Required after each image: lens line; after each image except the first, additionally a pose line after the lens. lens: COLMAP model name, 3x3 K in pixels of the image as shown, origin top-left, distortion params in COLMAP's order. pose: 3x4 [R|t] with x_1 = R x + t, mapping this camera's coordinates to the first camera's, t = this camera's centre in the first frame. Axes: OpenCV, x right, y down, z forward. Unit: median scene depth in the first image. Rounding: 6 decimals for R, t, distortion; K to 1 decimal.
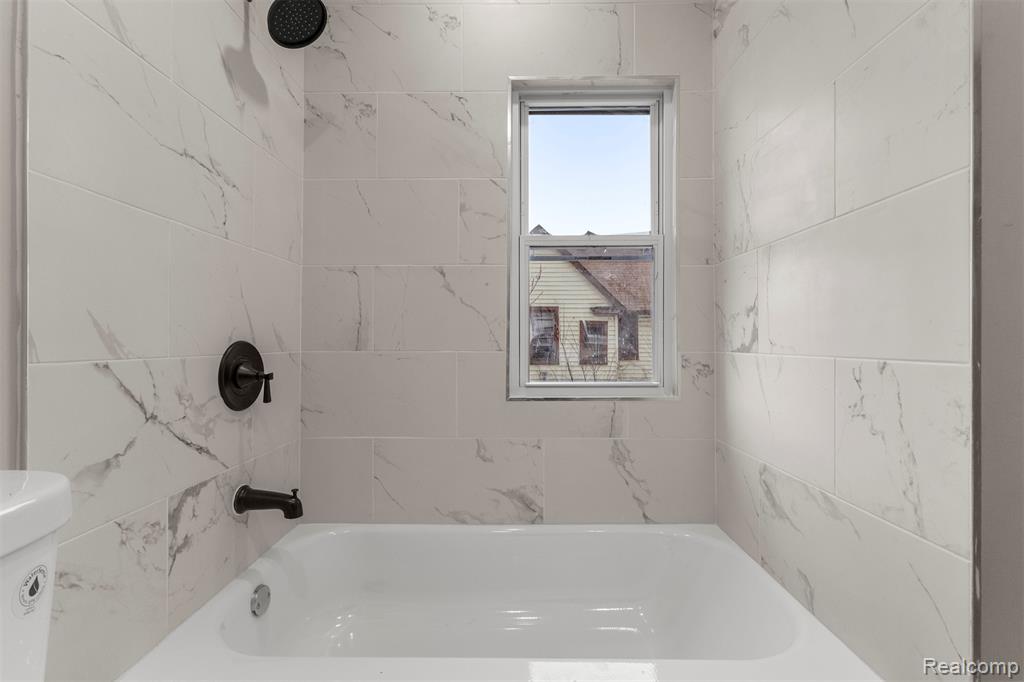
lens RADIAL K [[440.3, 0, 501.3], [0, 440.3, 343.1], [0, 0, 1]] dist [0.011442, -0.003599]
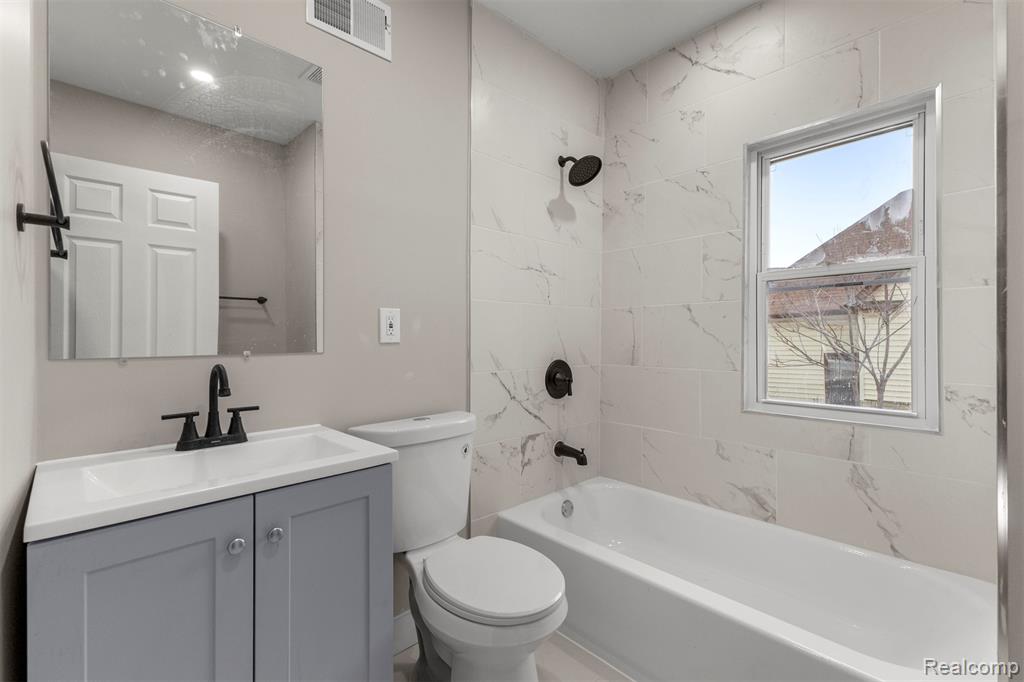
lens RADIAL K [[440.3, 0, 518.0], [0, 440.3, 340.5], [0, 0, 1]] dist [0.011442, -0.003599]
pose [[0.696742, 0.003427, -0.717314, 0.454133], [-0.001967, 0.999994, 0.002867, -0.069372], [0.717319, -0.000587, 0.696745, -0.281099]]
